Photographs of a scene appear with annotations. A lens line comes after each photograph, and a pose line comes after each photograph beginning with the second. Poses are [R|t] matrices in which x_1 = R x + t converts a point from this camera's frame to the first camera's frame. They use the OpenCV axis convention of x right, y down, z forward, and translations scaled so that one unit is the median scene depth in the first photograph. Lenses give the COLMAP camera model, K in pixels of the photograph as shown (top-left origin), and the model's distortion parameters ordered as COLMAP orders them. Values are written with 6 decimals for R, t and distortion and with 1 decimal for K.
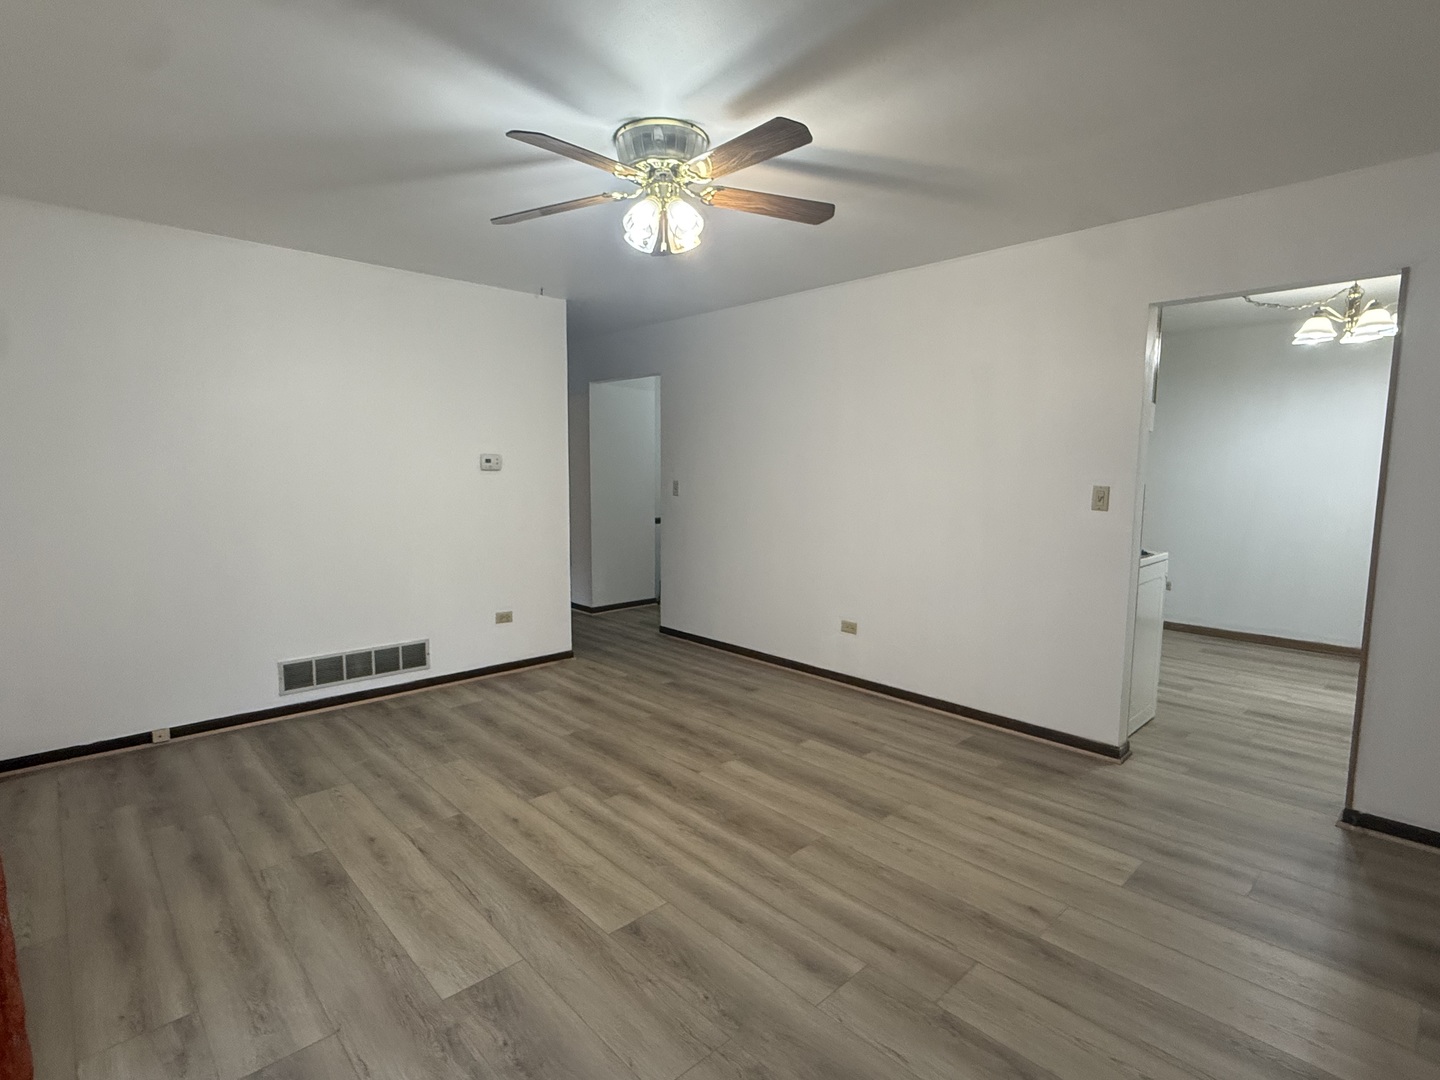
lens RADIAL K [[720.5, 0, 709.8], [0, 720.5, 549.6], [0, 0, 1]] dist [0.002146, -0.001728]
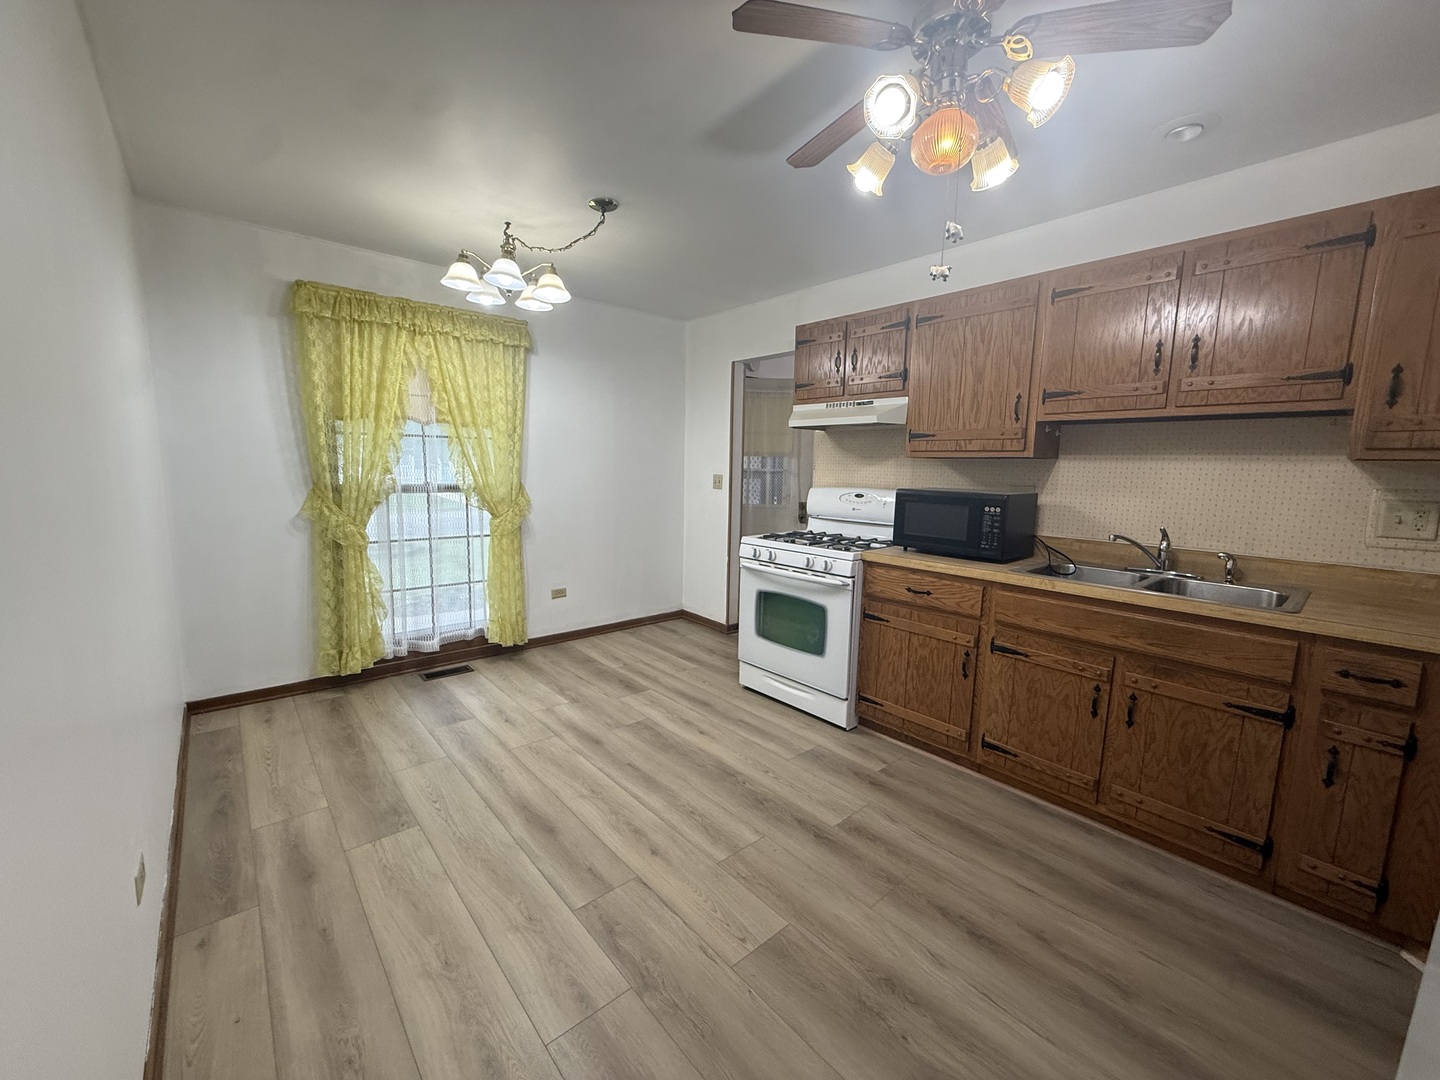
lens RADIAL K [[573.0, 0, 718.6], [0, 573.0, 542.2], [0, 0, 1]] dist [-0.001280, 0.000272]
pose [[-0.999165, -0.031483, 0.026053, 0.738456], [-0.023947, 0.967698, 0.250971, -0.225433], [-0.033113, 0.250137, -0.967644, 2.067086]]
